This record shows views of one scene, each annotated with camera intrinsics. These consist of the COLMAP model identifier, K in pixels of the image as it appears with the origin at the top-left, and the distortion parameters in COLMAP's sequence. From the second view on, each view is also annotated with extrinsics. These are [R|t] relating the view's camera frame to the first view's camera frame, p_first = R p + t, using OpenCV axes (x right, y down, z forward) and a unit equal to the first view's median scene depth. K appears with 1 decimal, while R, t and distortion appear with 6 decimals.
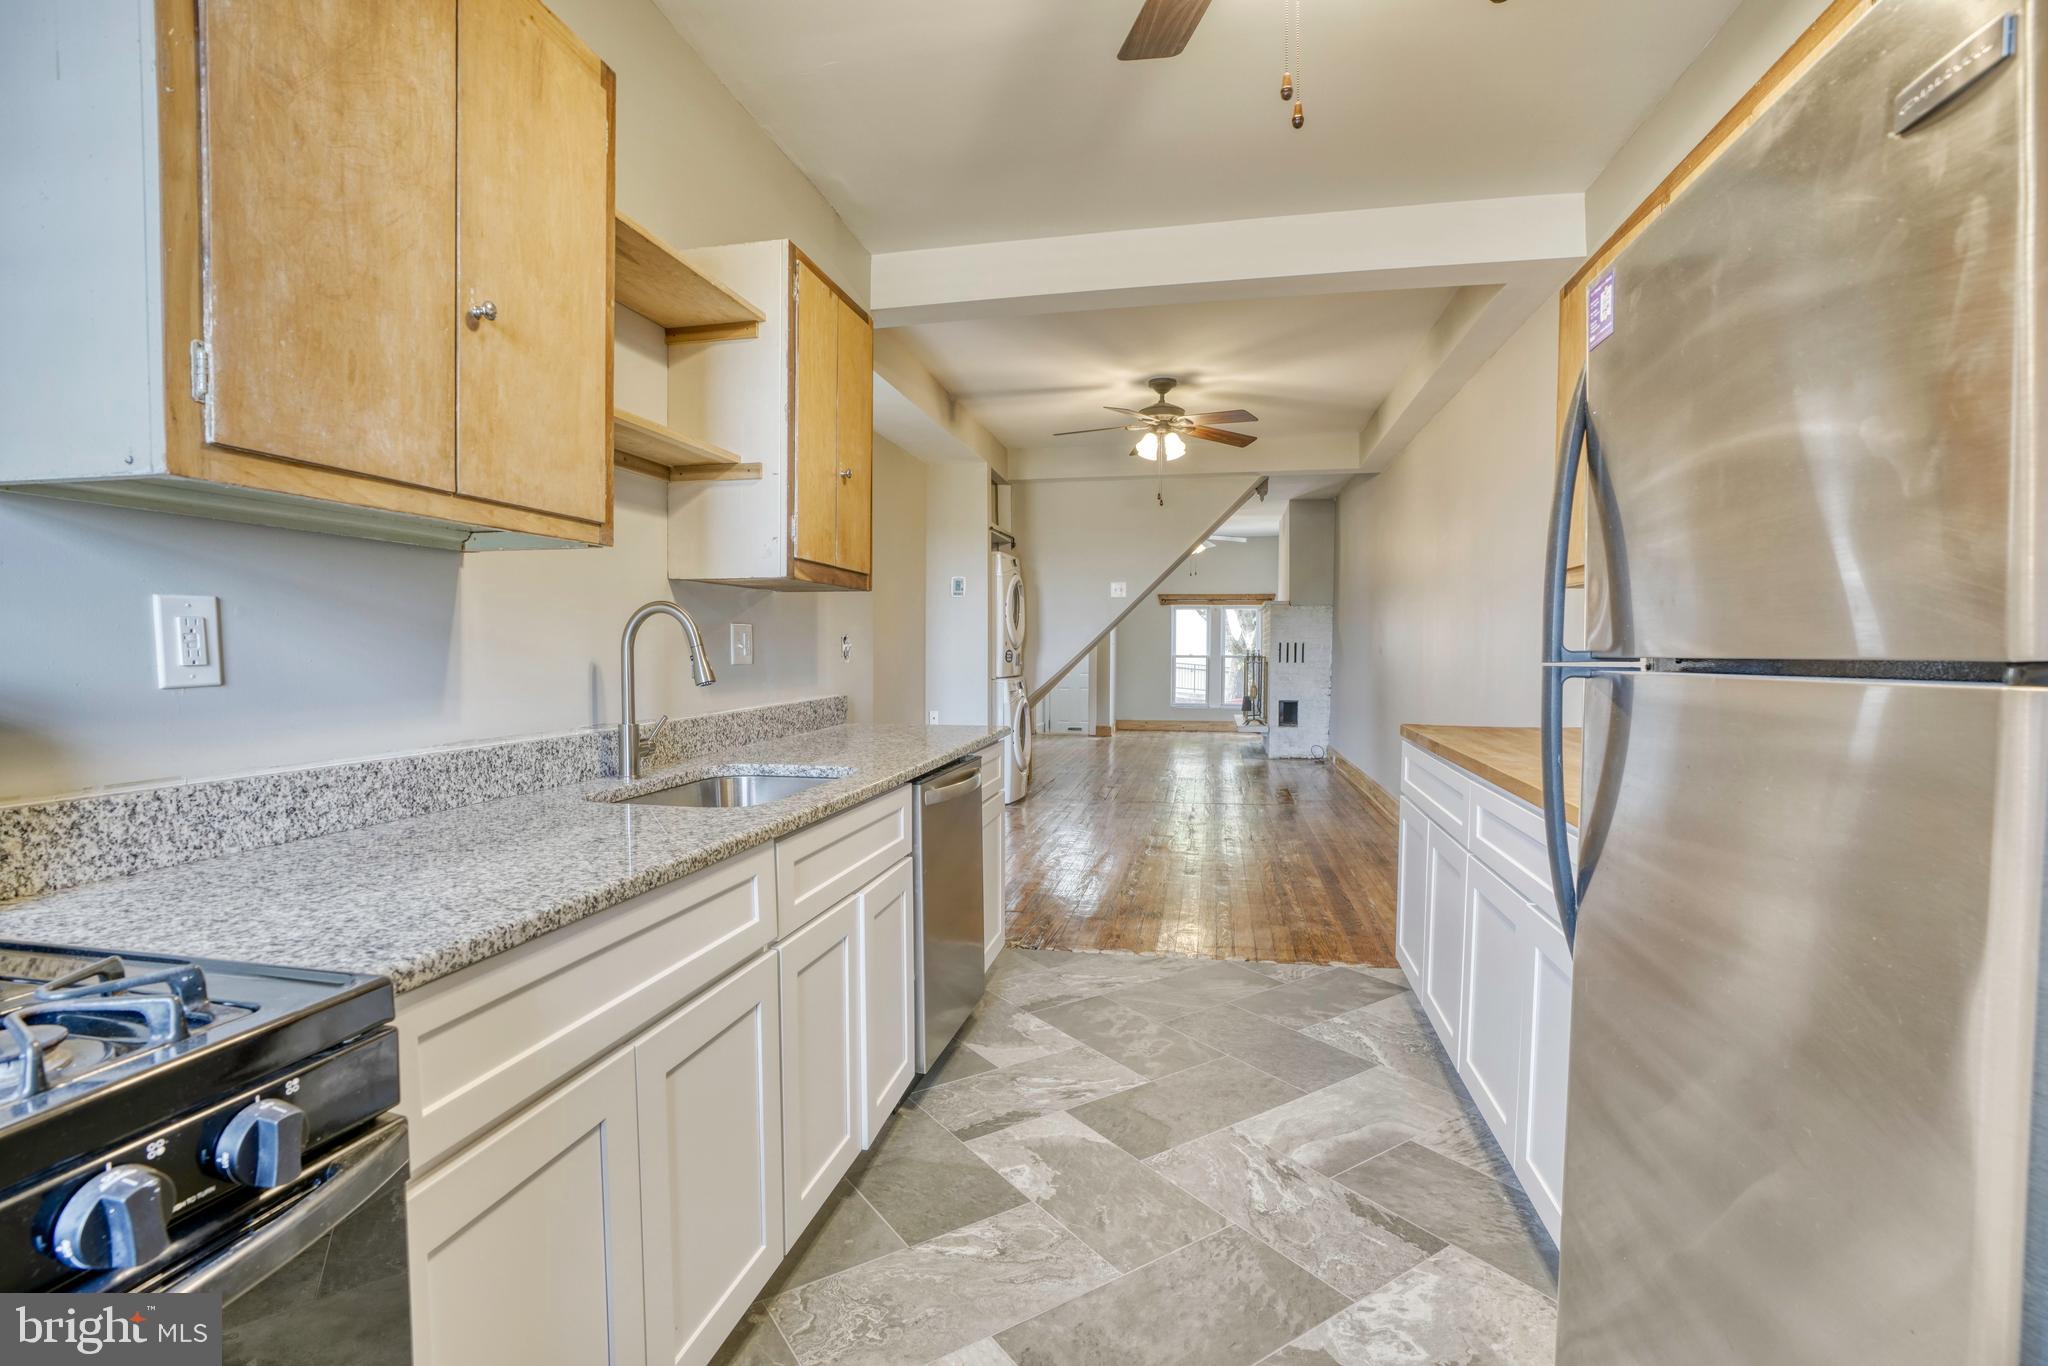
lens RADIAL K [[971.5, 0, 1011.9], [0, 971.5, 689.5], [0, 0, 1]] dist [-0.066219, 0.030787]
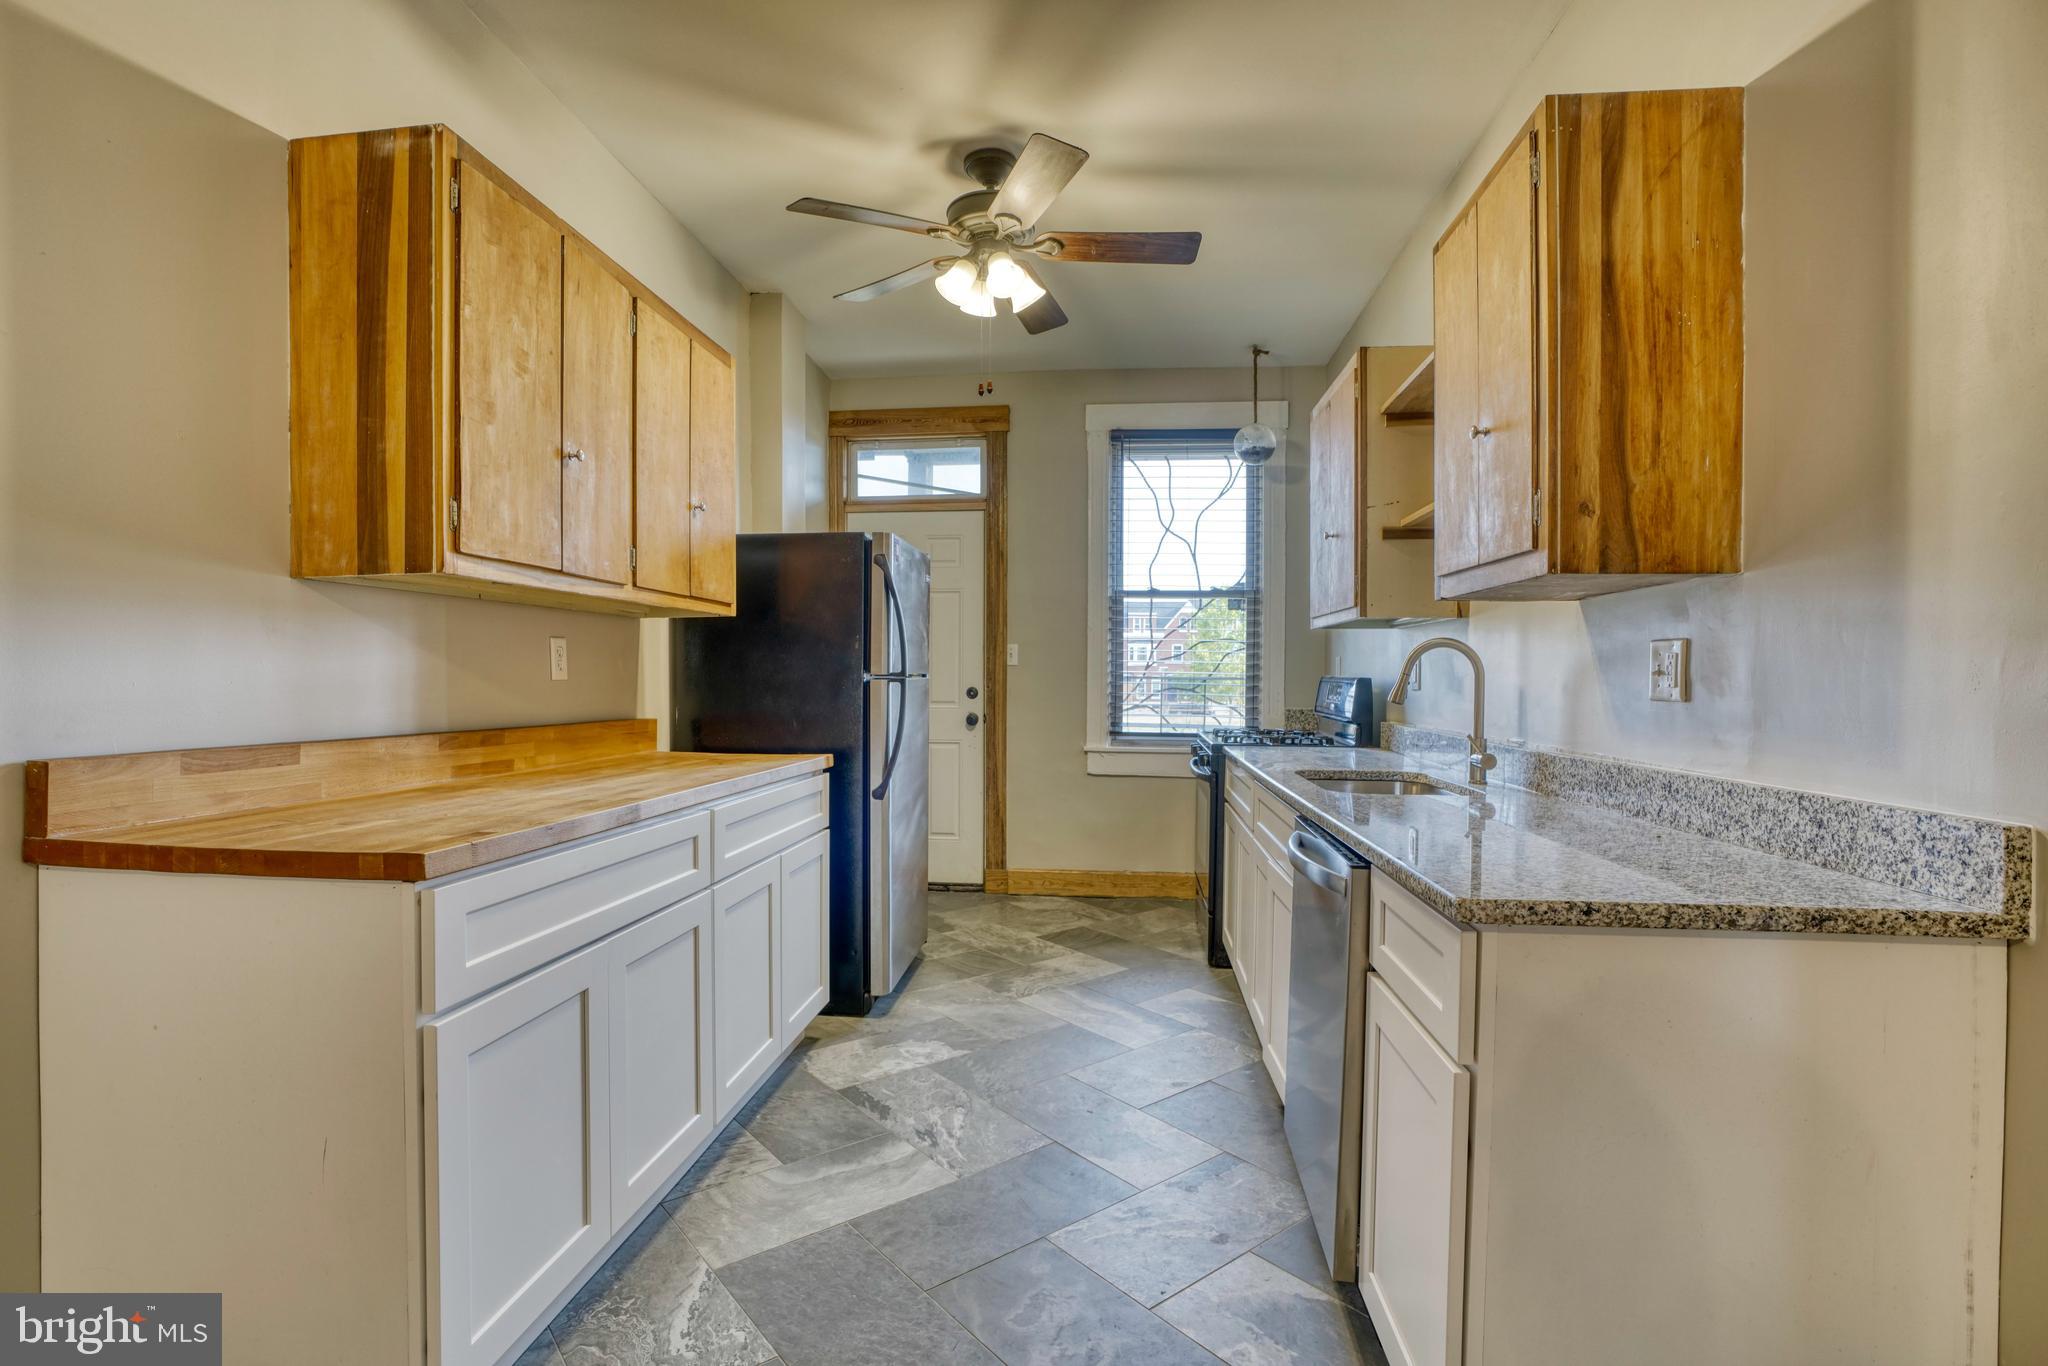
lens RADIAL K [[971.5, 0, 1011.9], [0, 971.5, 689.5], [0, 0, 1]] dist [-0.066219, 0.030787]
pose [[-0.995055, -0.007650, -0.099031, 0.284846], [-0.012835, 0.998574, 0.051827, -0.076072], [0.098493, 0.052842, -0.993734, 1.983794]]
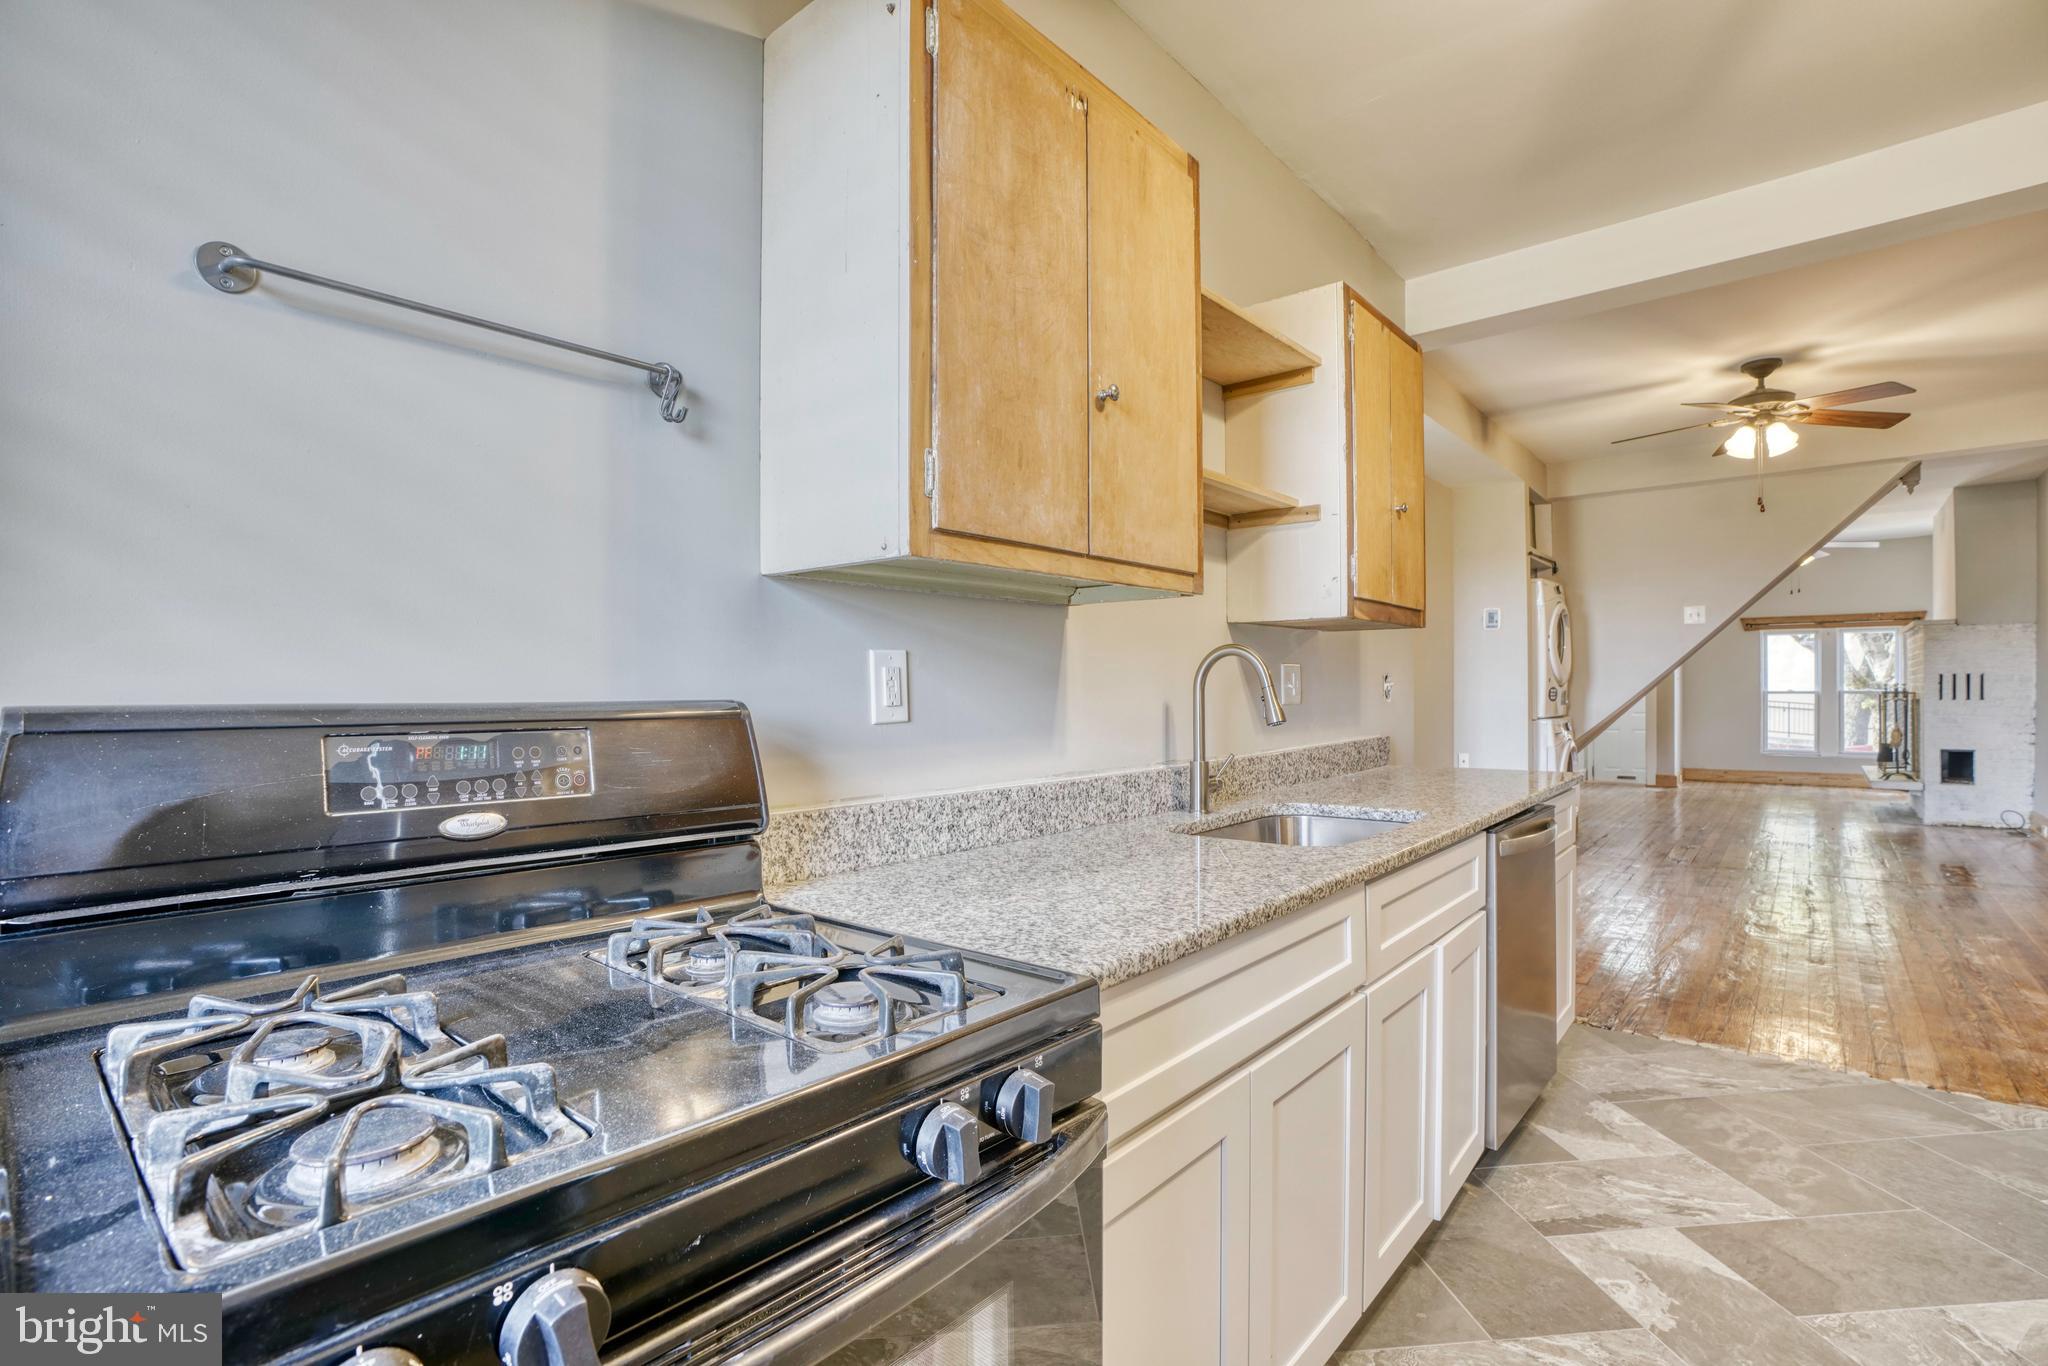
lens RADIAL K [[971.5, 0, 1011.9], [0, 971.5, 689.5], [0, 0, 1]] dist [-0.066219, 0.030787]
pose [[0.877741, -0.008175, -0.479065, -0.063992], [-0.011002, 0.999247, -0.037210, -0.000736], [0.479008, 0.037931, 0.876990, -0.031922]]
